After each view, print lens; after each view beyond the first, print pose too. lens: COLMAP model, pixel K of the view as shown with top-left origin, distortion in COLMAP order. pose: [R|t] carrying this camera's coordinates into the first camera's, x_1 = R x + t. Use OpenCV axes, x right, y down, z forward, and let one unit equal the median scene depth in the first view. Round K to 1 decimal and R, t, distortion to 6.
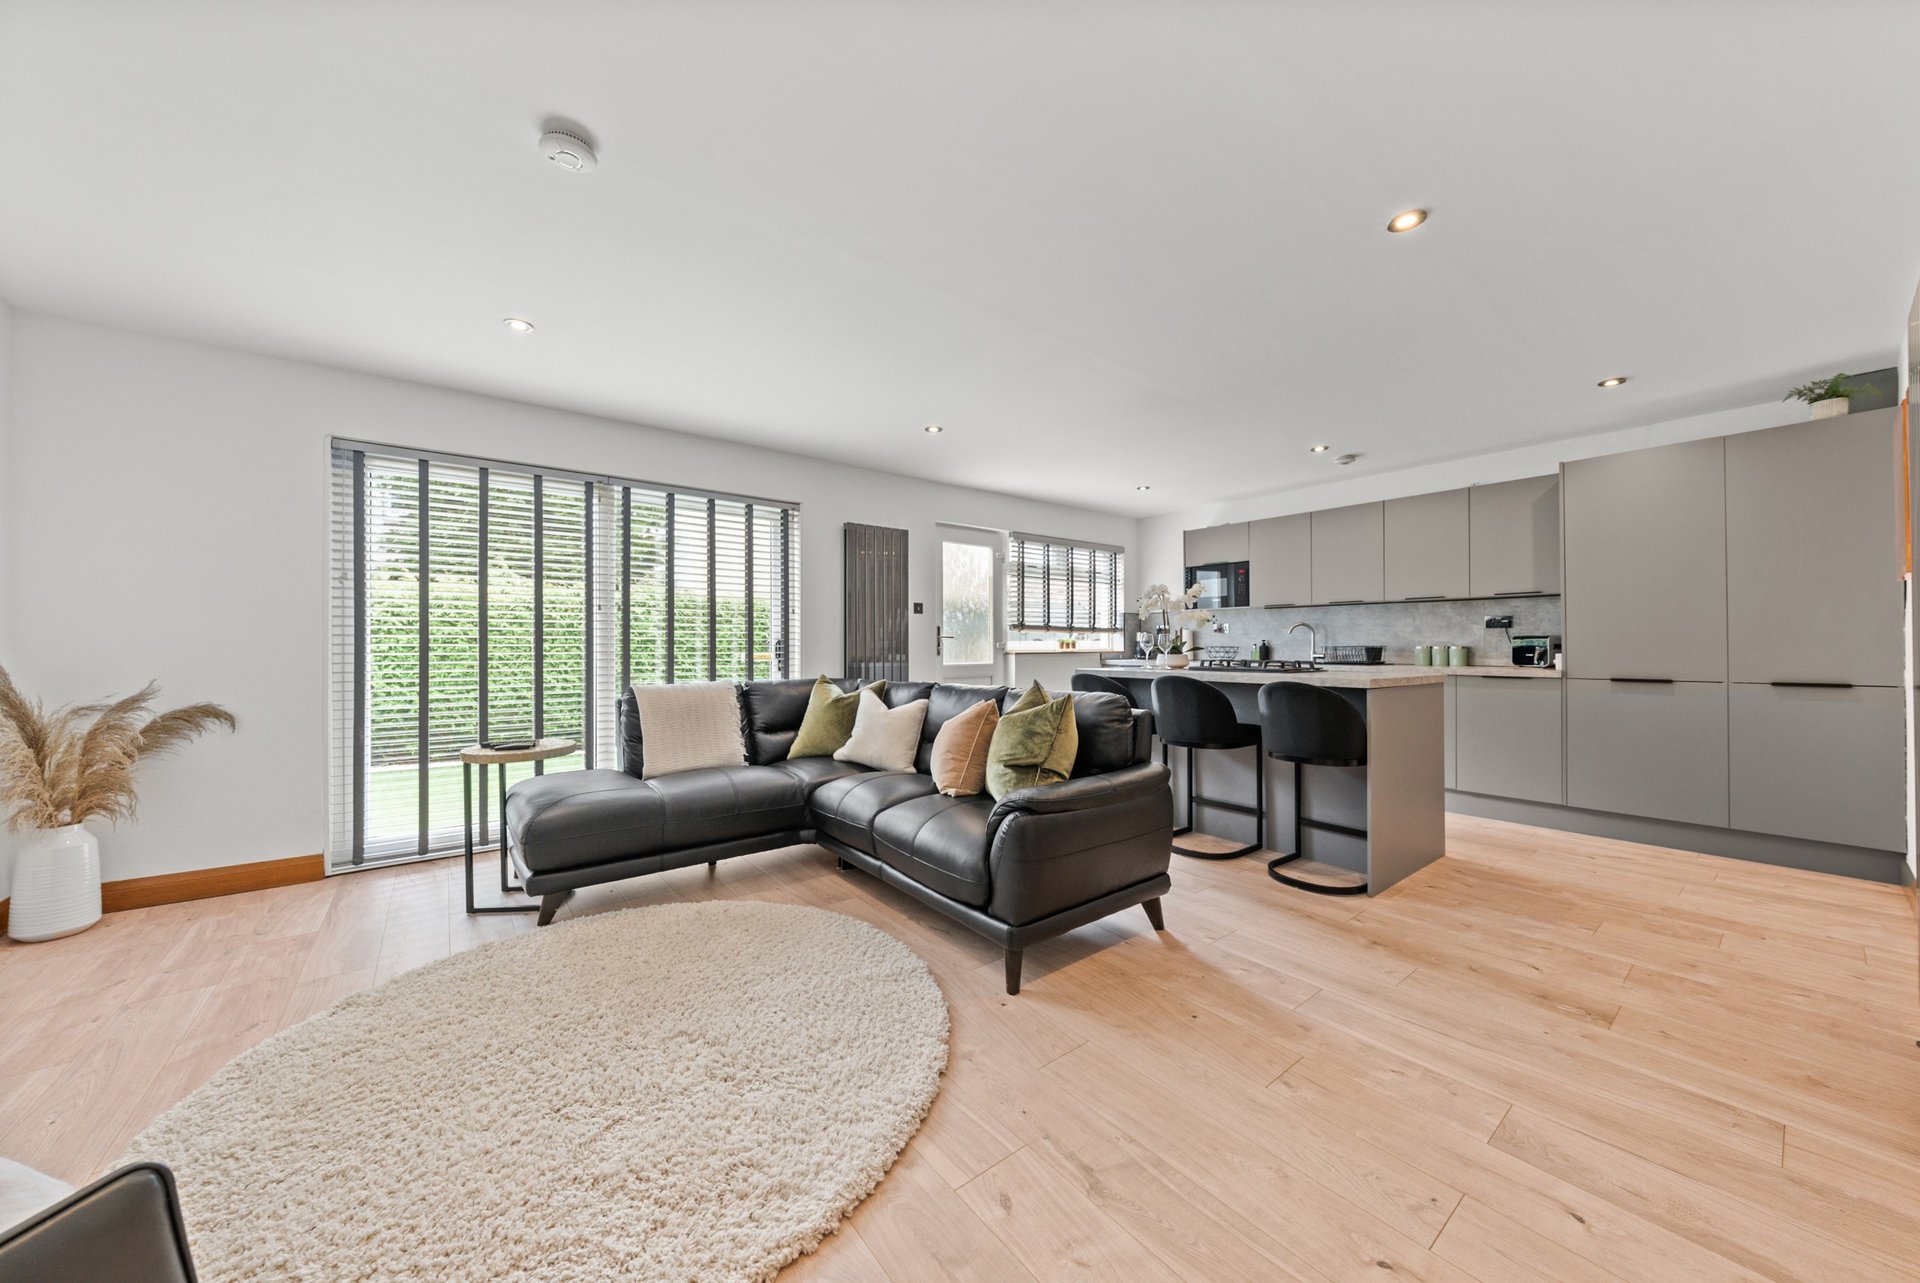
lens RADIAL K [[662.7, 0, 964.0], [0, 662.7, 646.6], [0, 0, 1]] dist [0.000199, -0.000845]
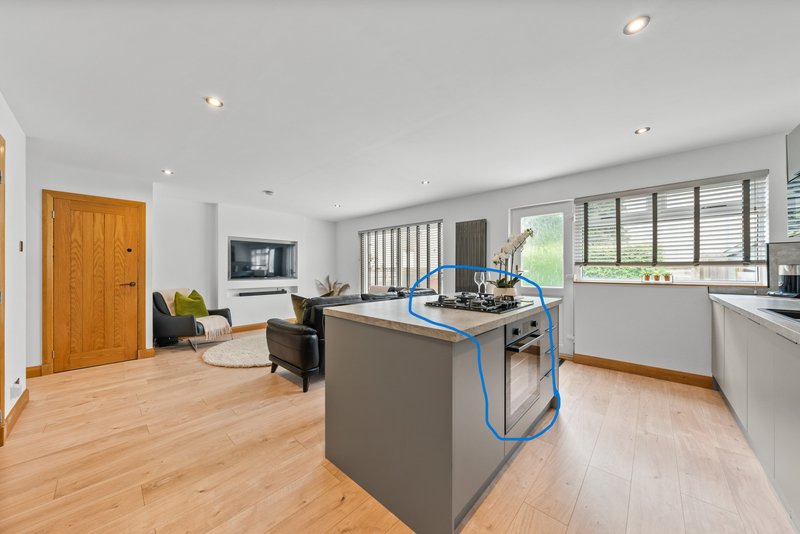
lens RADIAL K [[276.1, 0, 399.8], [0, 276.1, 267.7], [0, 0, 1]] dist [0.000199, -0.000845]
pose [[0.156628, -0.005245, -0.987644, 0.932210], [-0.000497, 0.999985, -0.005389, -0.027357], [0.987658, 0.001335, 0.156623, 0.797957]]
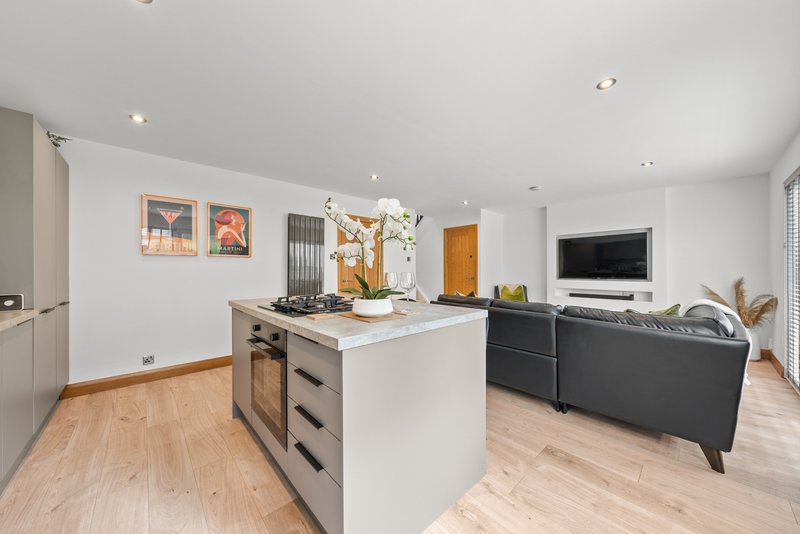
lens RADIAL K [[281.7, 0, 399.0], [0, 281.7, 270.2], [0, 0, 1]] dist [0.000731, 0.000417]
pose [[-0.997240, 0.005530, -0.074038, 0.347513], [0.005345, 0.999982, 0.002691, -0.024416], [0.074052, 0.002288, -0.997252, 1.507106]]
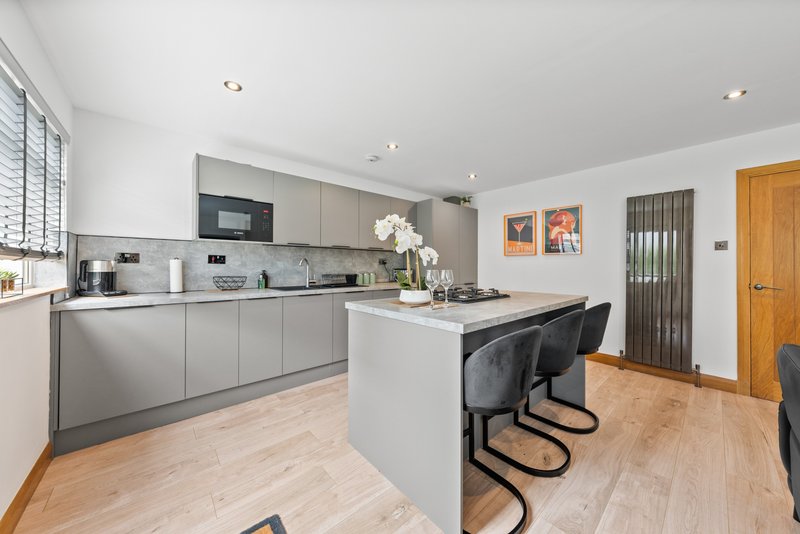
lens RADIAL K [[276.1, 0, 398.7], [0, 276.1, 266.5], [0, 0, 1]] dist [0.000199, -0.000845]
pose [[-0.056583, 0.001180, 0.998397, -0.110489], [-0.000178, 0.999999, -0.001192, -0.024977], [-0.998398, -0.000246, -0.056583, 1.181795]]
